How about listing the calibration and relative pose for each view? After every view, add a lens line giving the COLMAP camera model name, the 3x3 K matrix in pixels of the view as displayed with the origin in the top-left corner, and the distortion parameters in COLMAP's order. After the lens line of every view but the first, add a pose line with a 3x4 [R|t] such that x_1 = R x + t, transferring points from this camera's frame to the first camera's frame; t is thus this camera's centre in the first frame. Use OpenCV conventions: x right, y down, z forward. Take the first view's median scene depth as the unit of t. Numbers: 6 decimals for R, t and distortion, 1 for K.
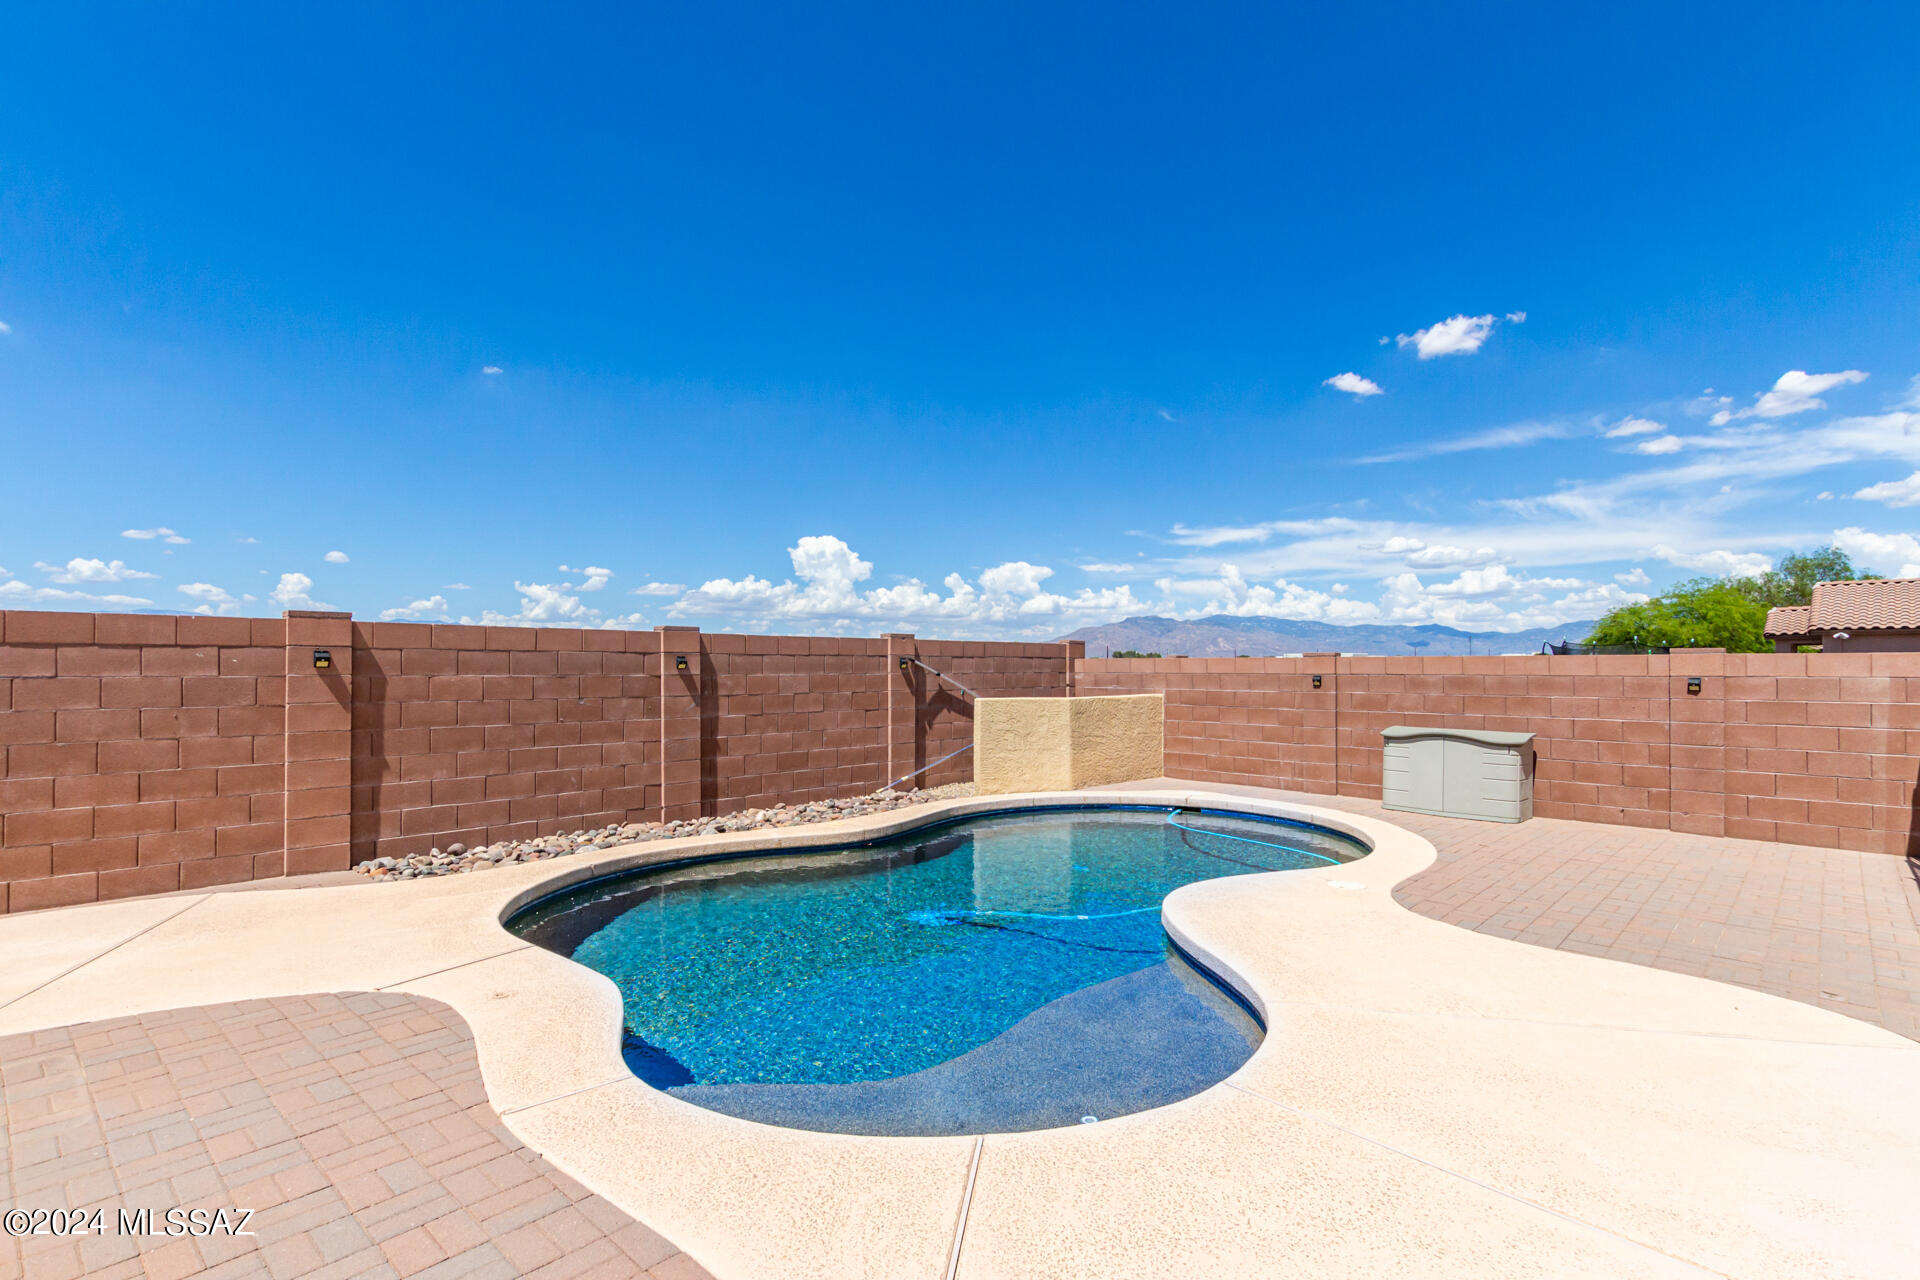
lens RADIAL K [[942.3, 0, 960.4], [0, 942.3, 636.5], [0, 0, 1]] dist [0.017212, -0.007726]
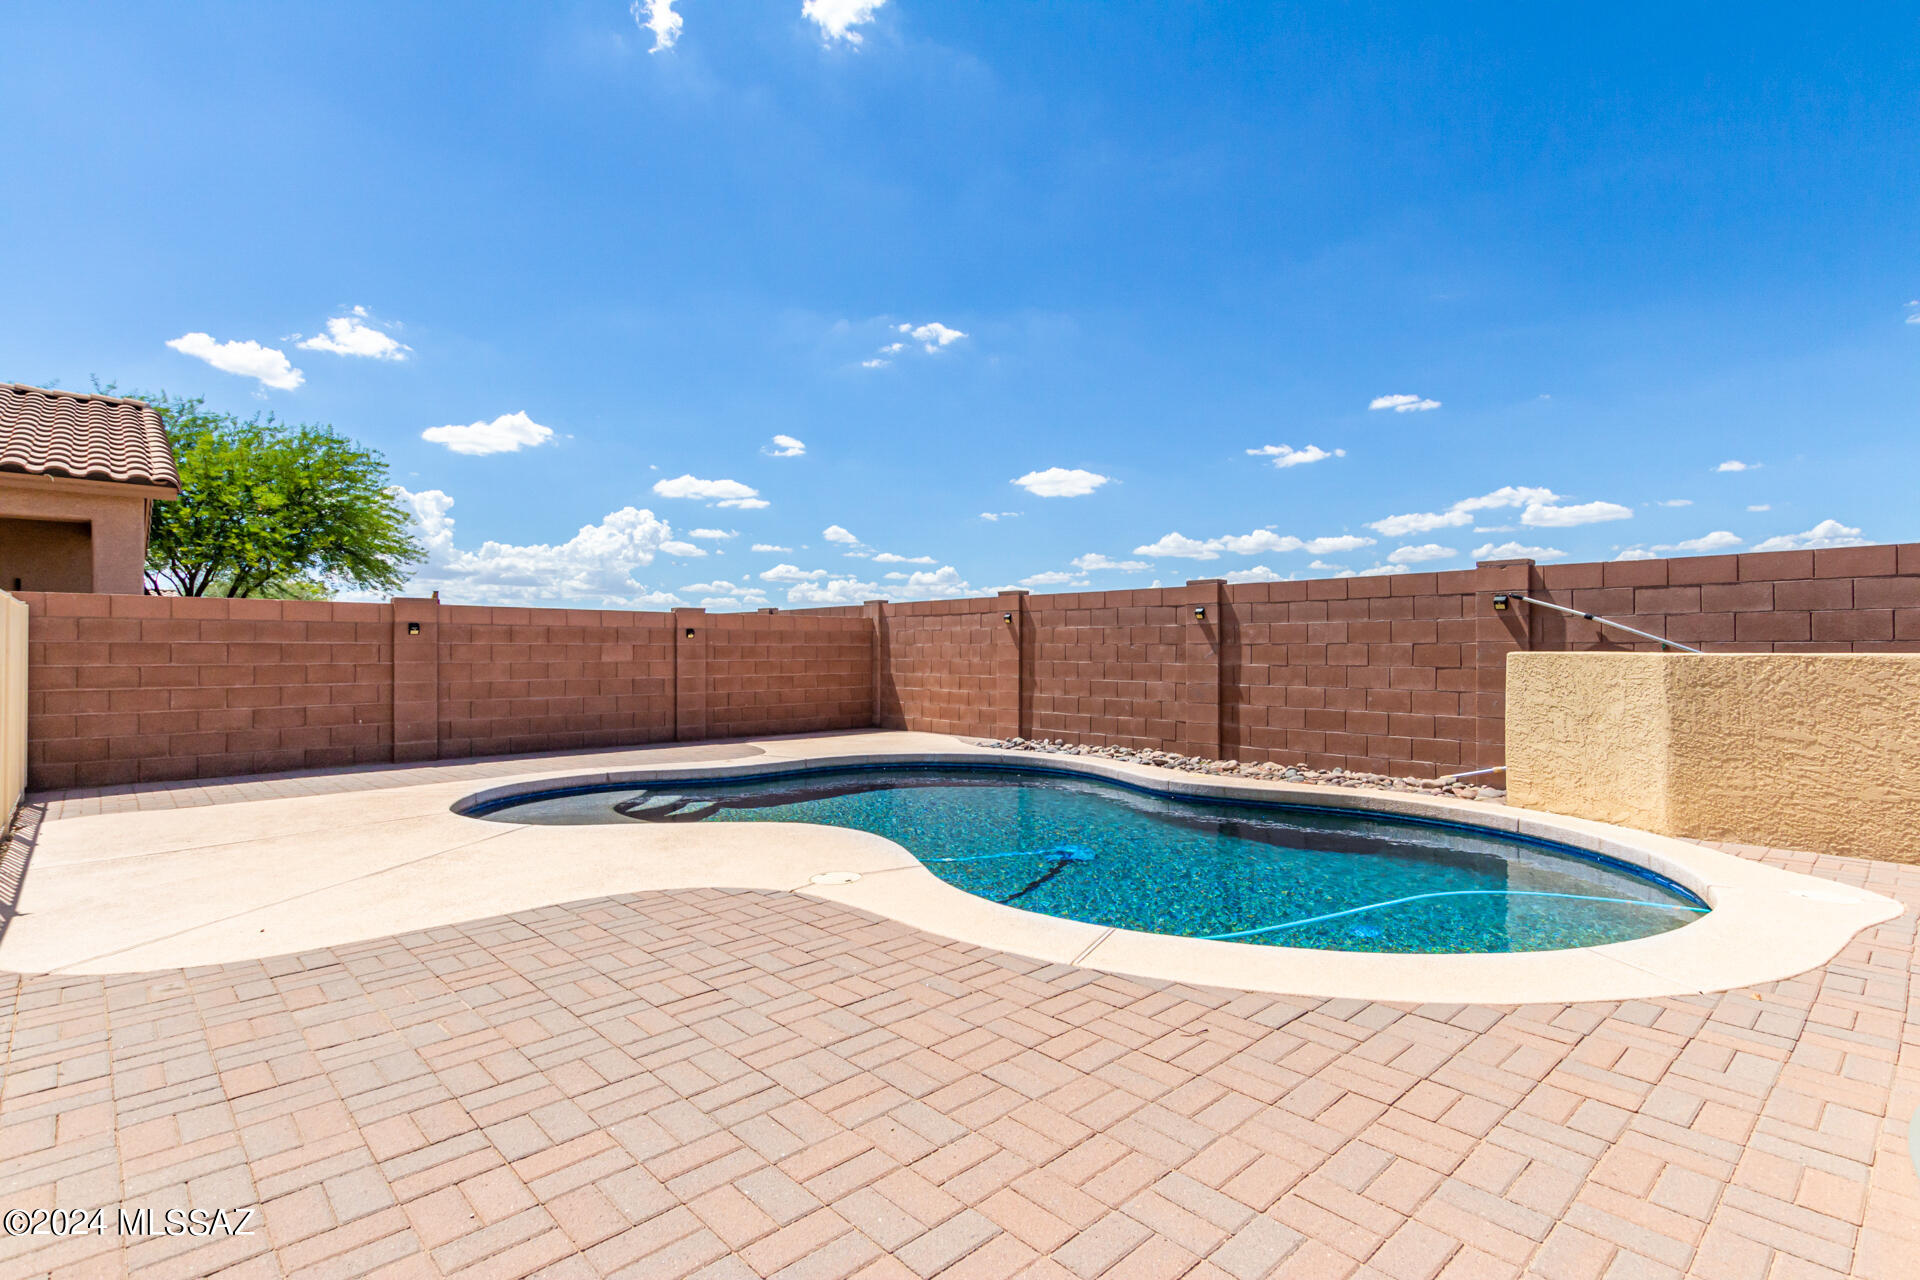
lens RADIAL K [[942.3, 0, 960.4], [0, 942.3, 636.5], [0, 0, 1]] dist [0.017212, -0.007726]
pose [[-0.081418, -0.012614, -0.996600, 0.791136], [0.033423, 0.999323, -0.015379, 0.060807], [0.996119, -0.034562, -0.080942, 0.793643]]
